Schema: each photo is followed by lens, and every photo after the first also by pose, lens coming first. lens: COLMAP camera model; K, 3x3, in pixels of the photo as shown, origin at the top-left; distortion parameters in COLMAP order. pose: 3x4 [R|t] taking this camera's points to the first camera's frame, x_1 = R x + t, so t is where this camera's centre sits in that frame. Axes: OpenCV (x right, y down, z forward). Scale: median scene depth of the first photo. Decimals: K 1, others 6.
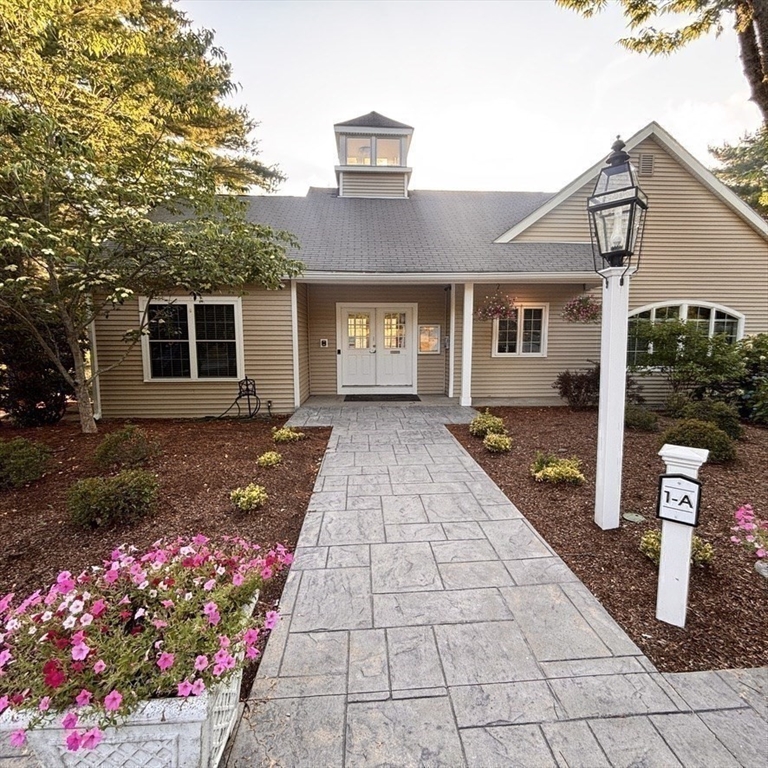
lens RADIAL K [[385.0, 0, 384.0], [0, 385.0, 384.0], [0, 0, 1]] dist [-0.062799, -0.000461]
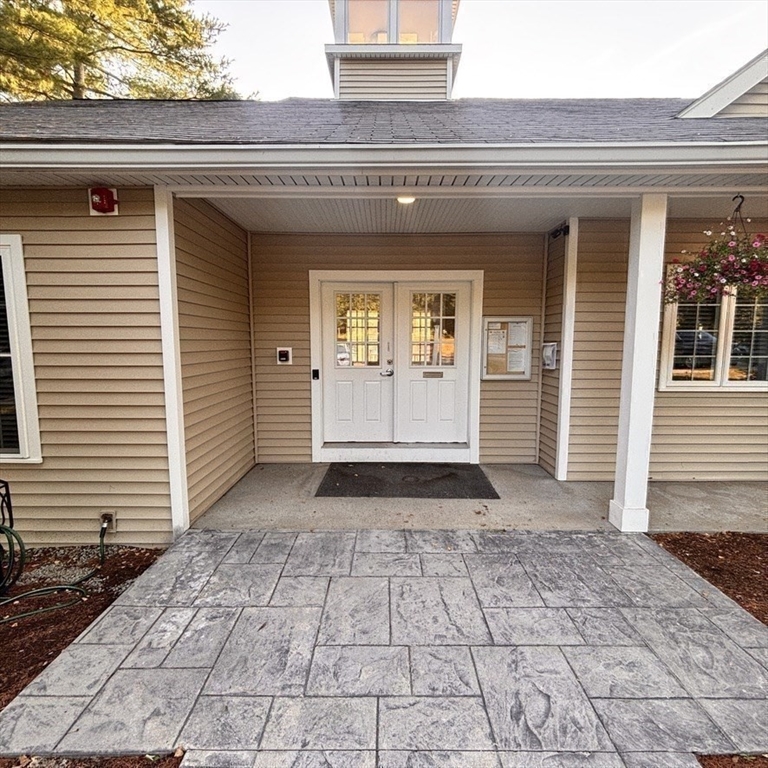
lens RADIAL K [[385.0, 0, 384.0], [0, 385.0, 384.0], [0, 0, 1]] dist [-0.062799, -0.000461]
pose [[0.997835, 0.009674, -0.065045, -0.001309], [-0.010442, 0.999880, -0.011485, -0.065972], [0.064927, 0.012139, 0.997816, 0.523363]]
